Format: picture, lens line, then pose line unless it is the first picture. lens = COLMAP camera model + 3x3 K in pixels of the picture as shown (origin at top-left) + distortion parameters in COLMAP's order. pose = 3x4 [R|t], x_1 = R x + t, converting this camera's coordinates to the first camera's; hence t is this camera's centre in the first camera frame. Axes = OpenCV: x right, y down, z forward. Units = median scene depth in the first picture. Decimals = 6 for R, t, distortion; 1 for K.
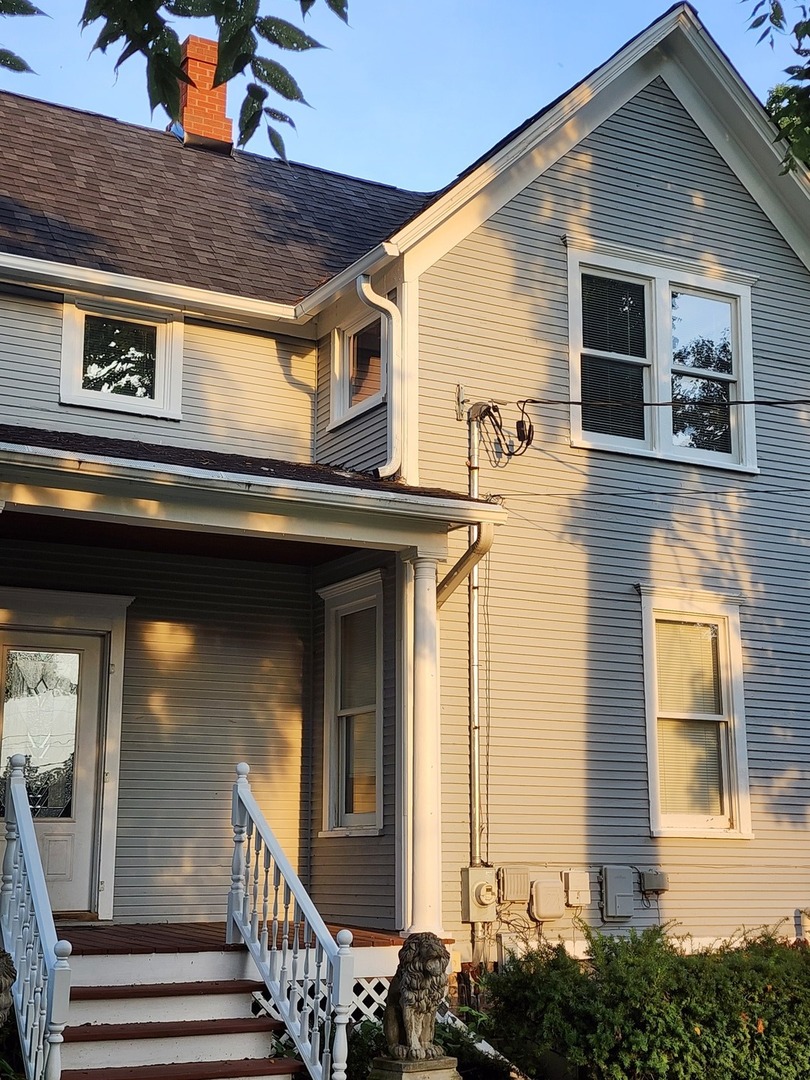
lens RADIAL K [[1406.3, 0, 405.0], [0, 1406.3, 540.0], [0, 0, 1]] dist [0.095194, -0.067978]
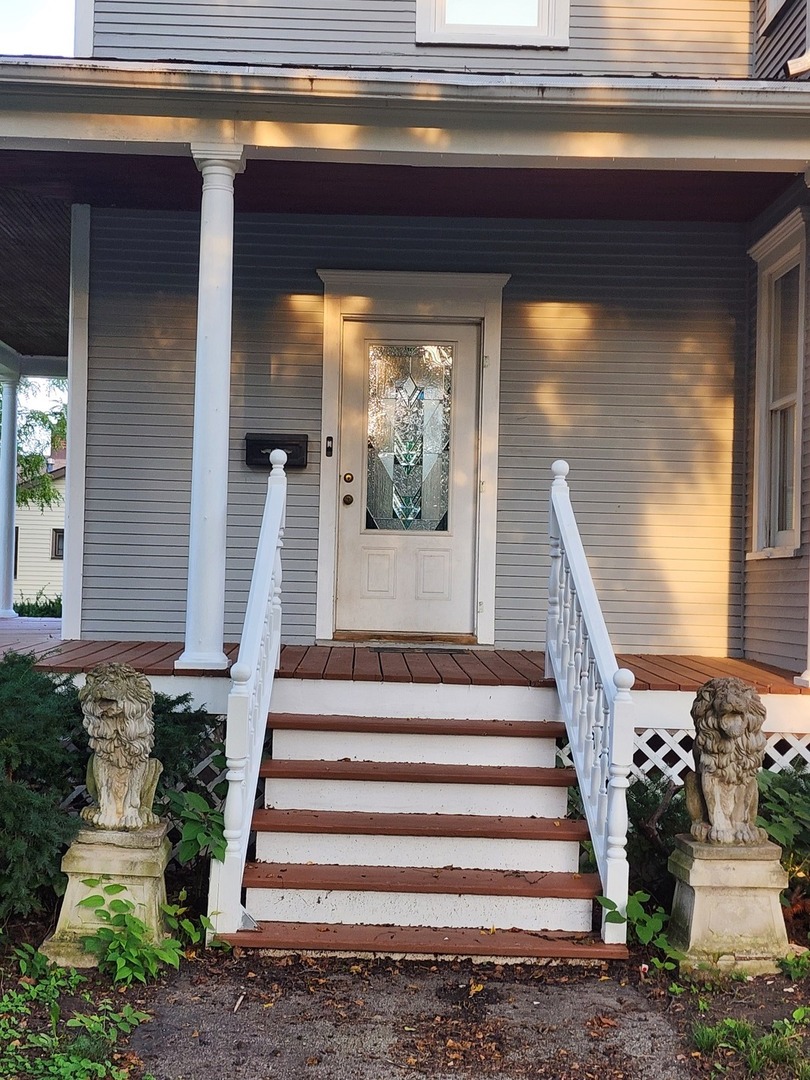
lens RADIAL K [[1406.3, 0, 405.0], [0, 1406.3, 540.0], [0, 0, 1]] dist [0.095194, -0.067978]
pose [[0.894842, 0.008112, -0.446309, 0.132146], [0.074343, 0.983162, 0.166928, 0.052899], [0.440149, -0.182554, 0.879172, 0.216776]]
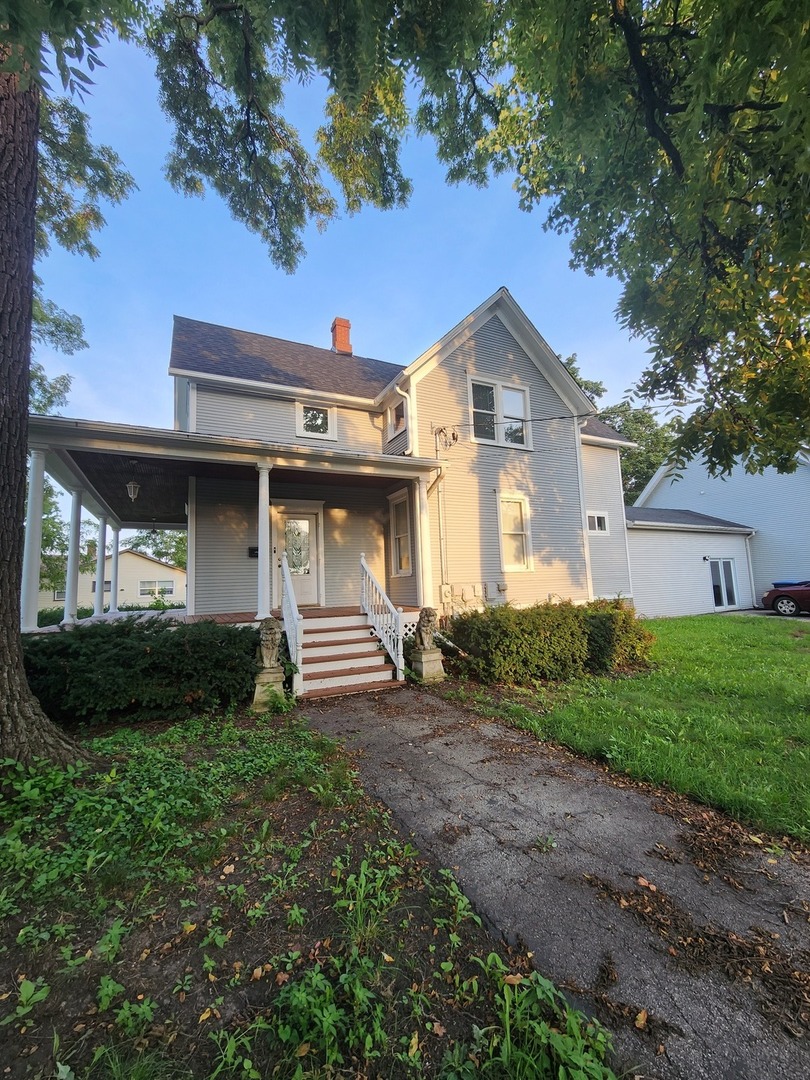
lens RADIAL K [[408.0, 0, 405.0], [0, 408.0, 540.0], [0, 0, 1]] dist [-0.000762, -0.000016]
pose [[0.998497, -0.044455, -0.032062, 0.000152], [0.047729, 0.992800, 0.109863, 0.036494], [0.026948, -0.111228, 0.993429, 0.142693]]
